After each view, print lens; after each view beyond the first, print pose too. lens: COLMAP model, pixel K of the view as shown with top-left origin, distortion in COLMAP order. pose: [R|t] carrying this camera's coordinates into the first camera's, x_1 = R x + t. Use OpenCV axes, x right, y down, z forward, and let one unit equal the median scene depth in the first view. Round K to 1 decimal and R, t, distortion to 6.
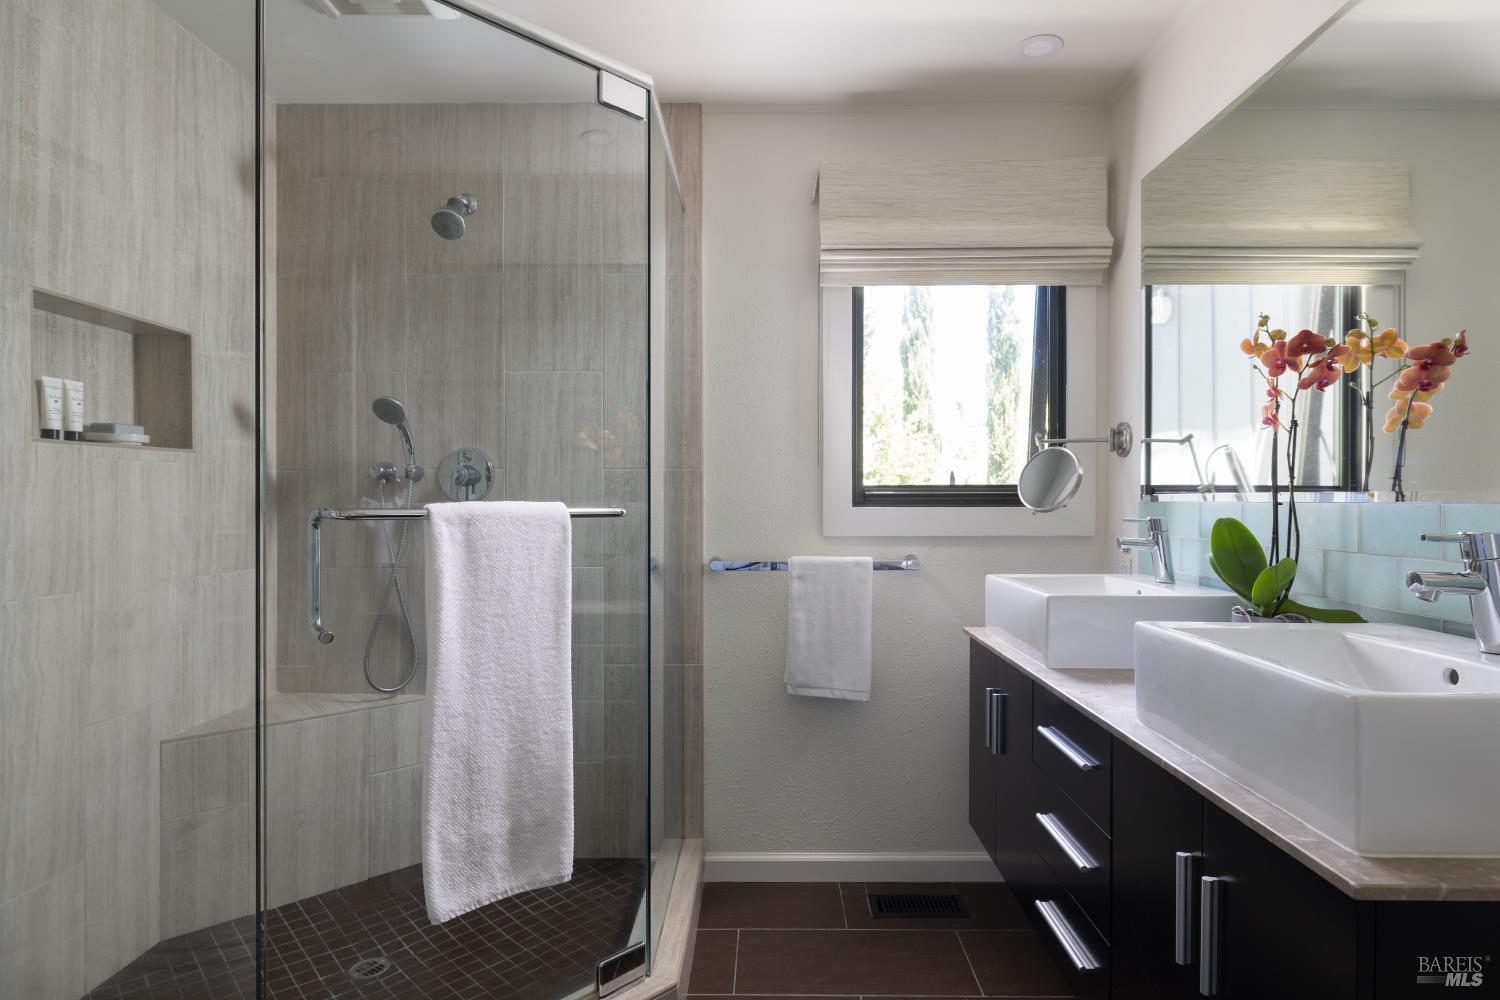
lens RADIAL K [[829.2, 0, 750.0], [0, 829.2, 500.0], [0, 0, 1]] dist [0.001440, 0.000074]
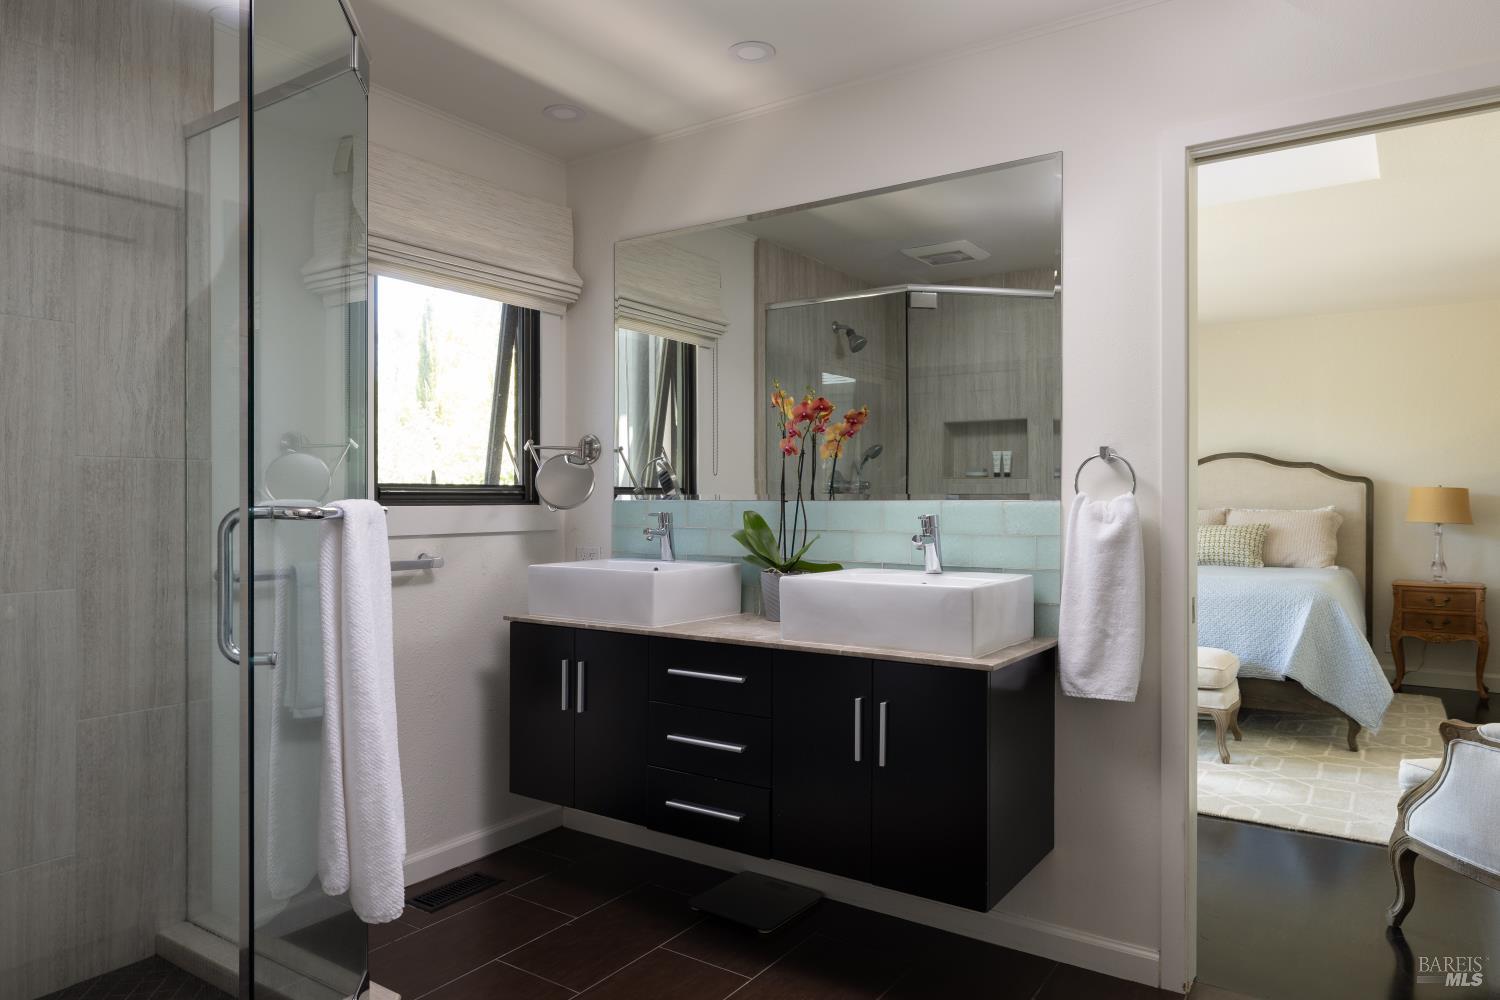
lens RADIAL K [[970.6, 0, 750.0], [0, 970.6, 500.0], [0, 0, 1]] dist [-0.002700, -0.000658]
pose [[0.554902, 0.001217, 0.831915, -0.560969], [-0.004697, 0.999988, 0.001670, -0.002720], [-0.831902, -0.004834, 0.554901, 0.022403]]
